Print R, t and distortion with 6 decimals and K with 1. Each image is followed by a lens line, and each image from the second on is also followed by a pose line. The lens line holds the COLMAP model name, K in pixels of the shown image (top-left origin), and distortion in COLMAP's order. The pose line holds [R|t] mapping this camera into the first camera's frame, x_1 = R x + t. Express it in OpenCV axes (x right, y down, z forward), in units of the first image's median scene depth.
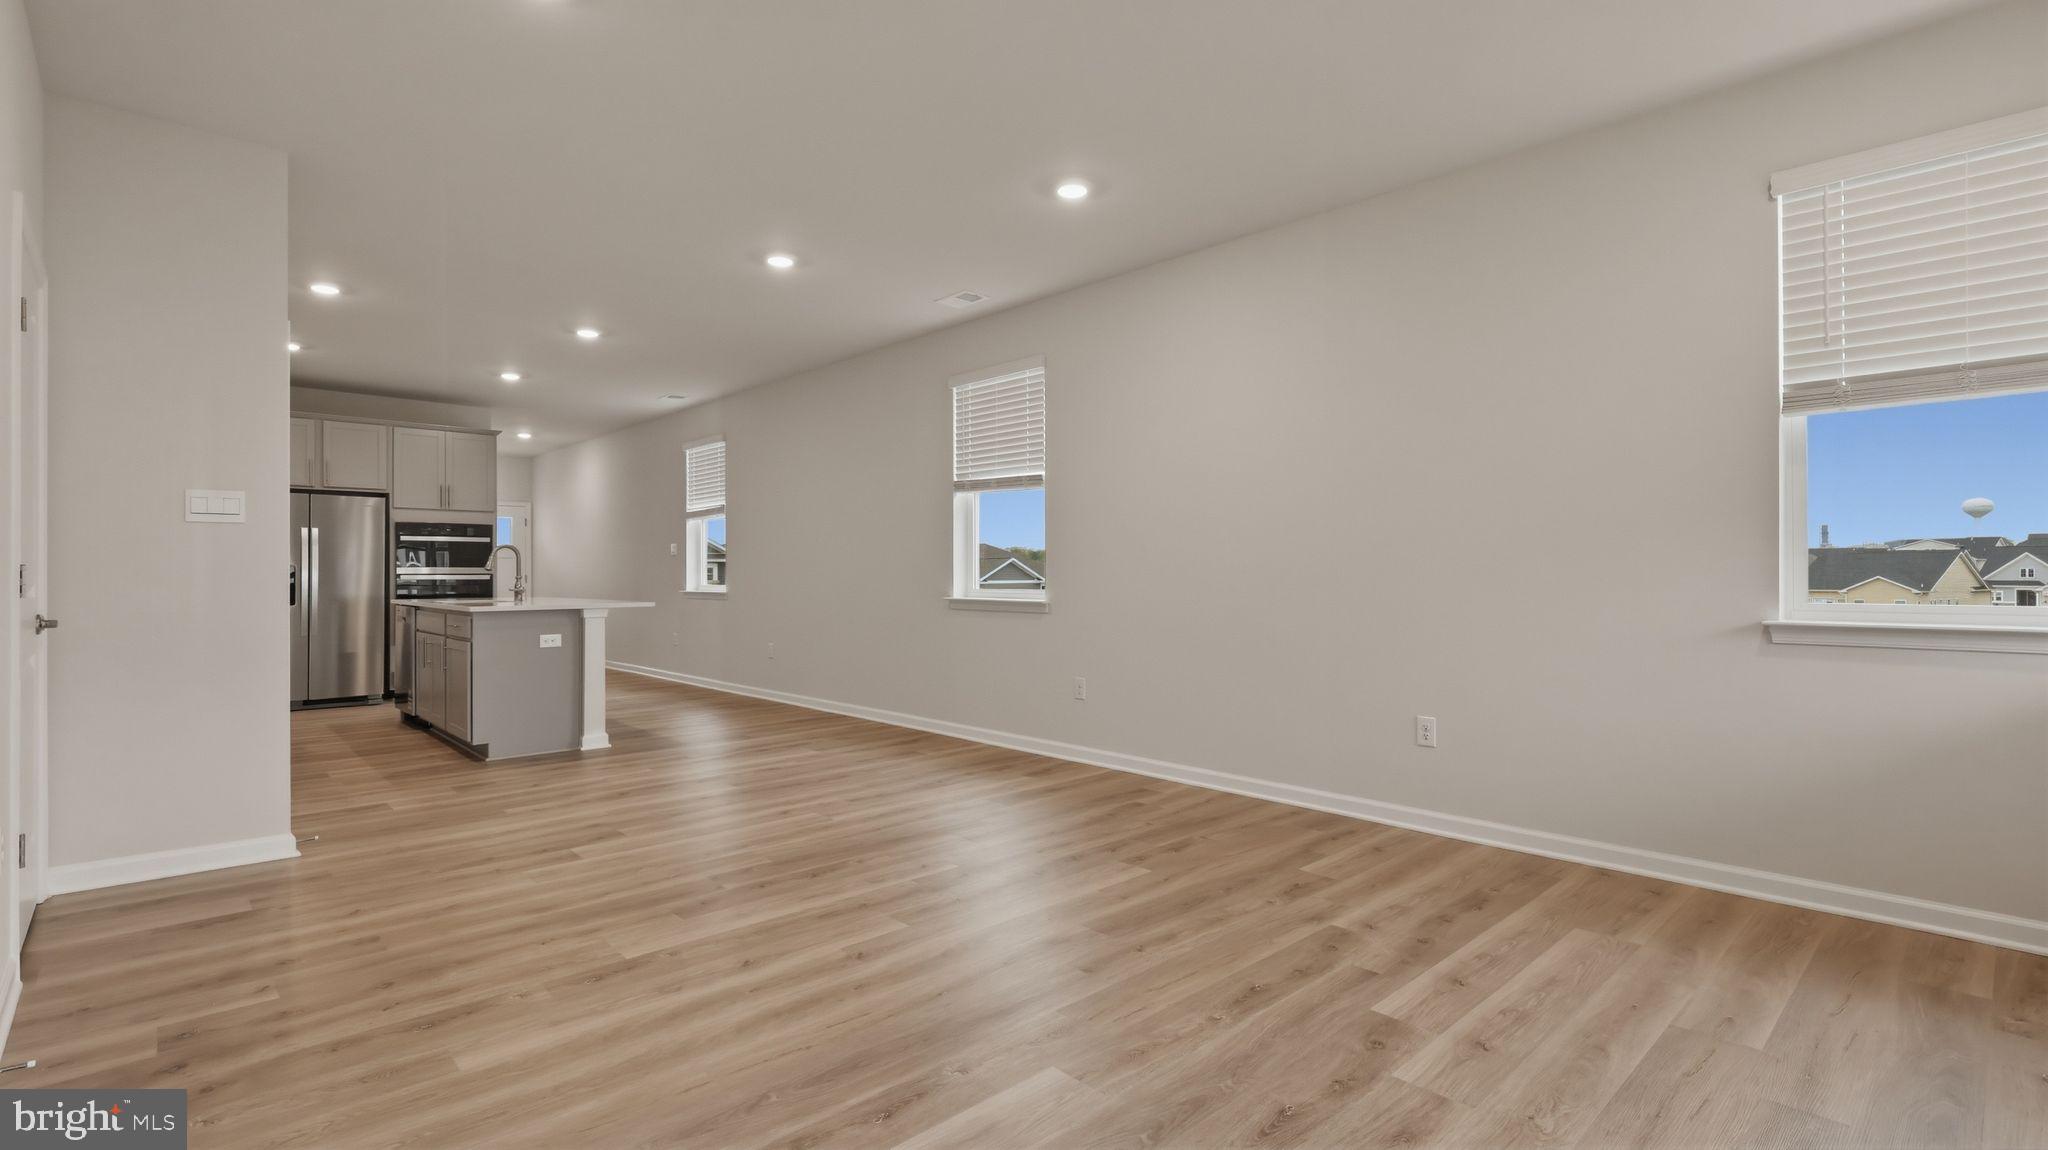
lens RADIAL K [[916.8, 0, 1054.1], [0, 916.8, 570.5], [0, 0, 1]] dist [0.002439, -0.000322]
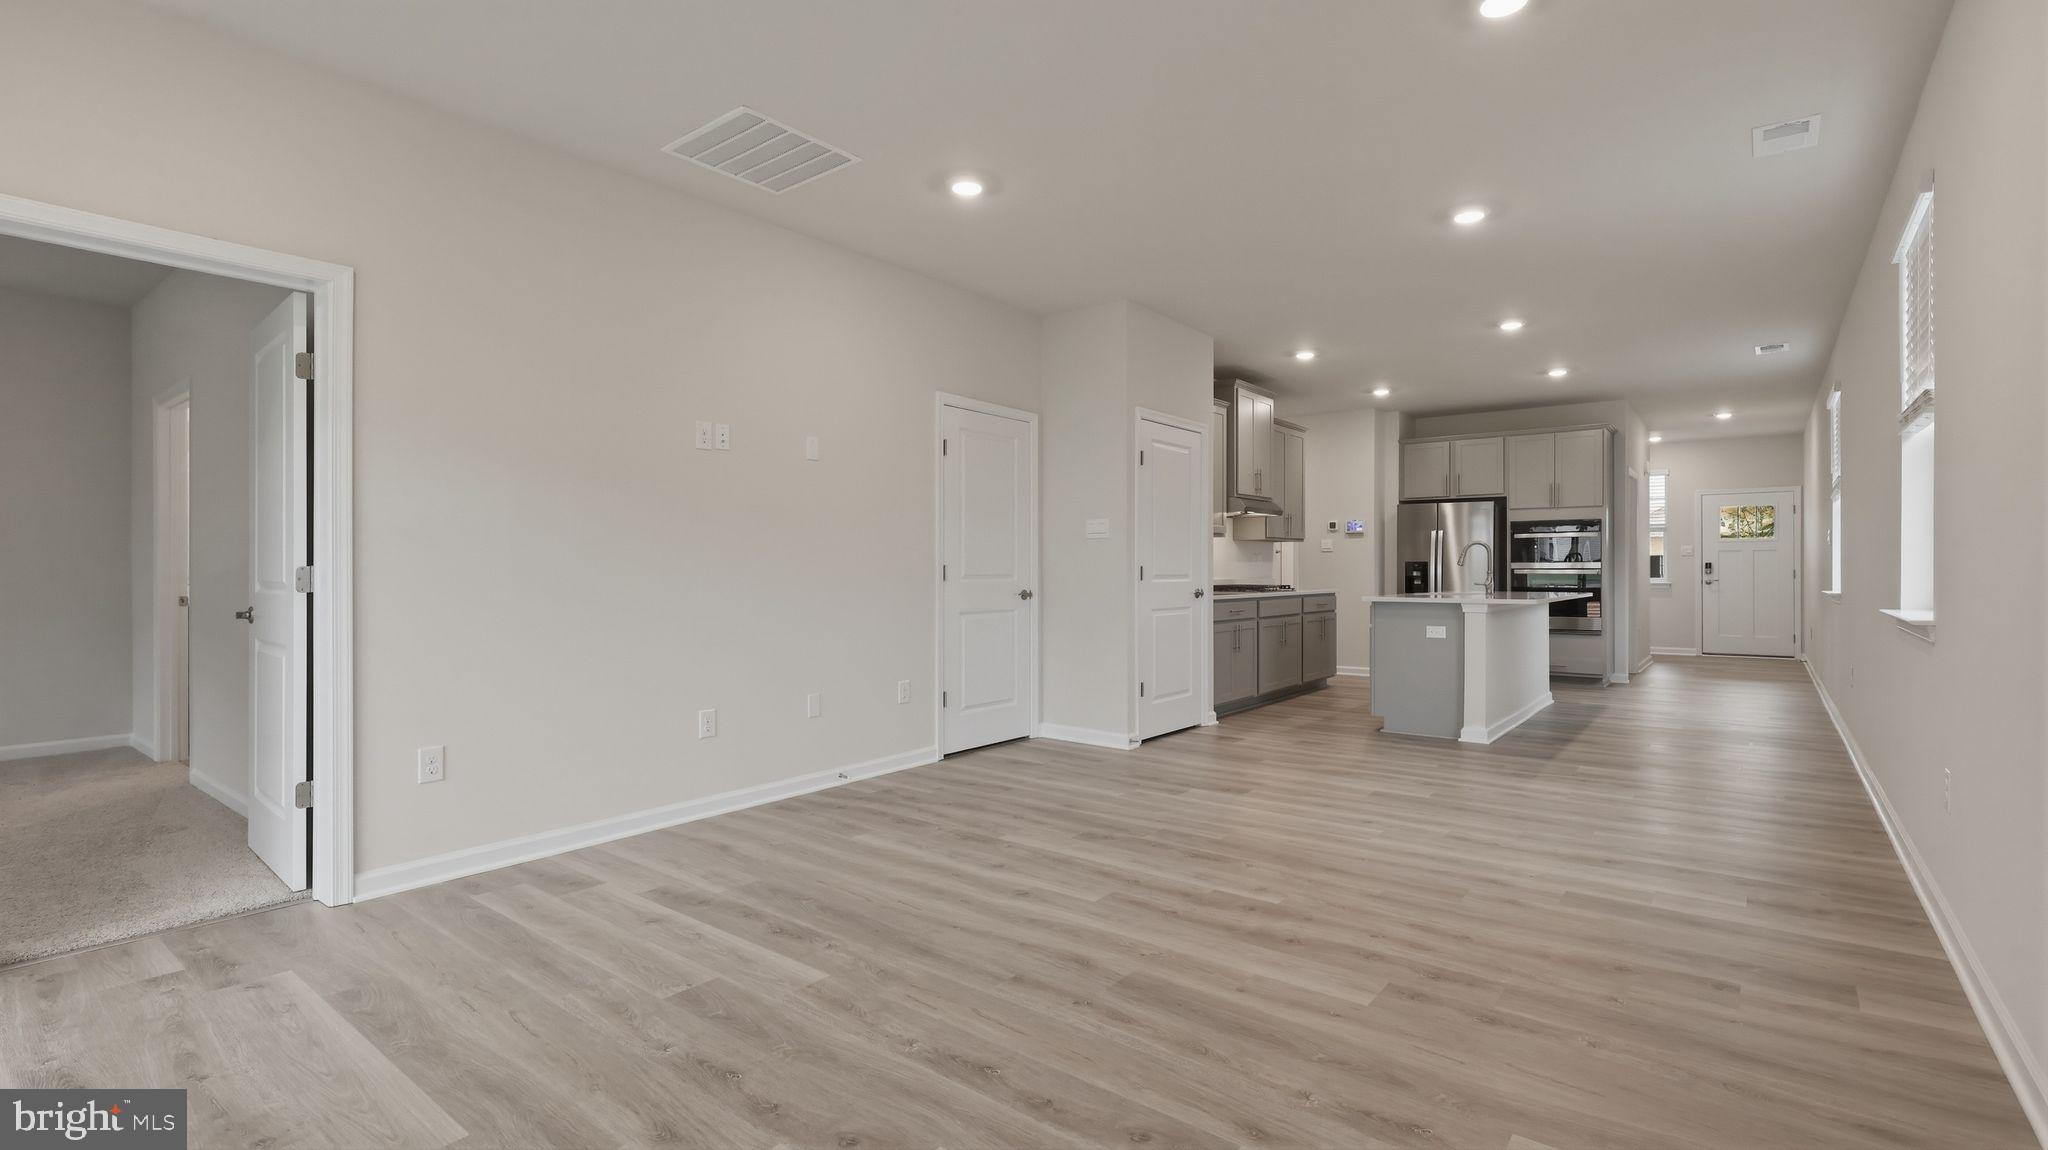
lens RADIAL K [[916.8, 0, 1028.2], [0, 916.8, 567.4], [0, 0, 1]] dist [0.002439, -0.000322]
pose [[0.149155, 0.000314, -0.988814, 0.859565], [0.003286, 0.999994, 0.000813, -0.000927], [0.988808, -0.003370, 0.149153, 0.747427]]
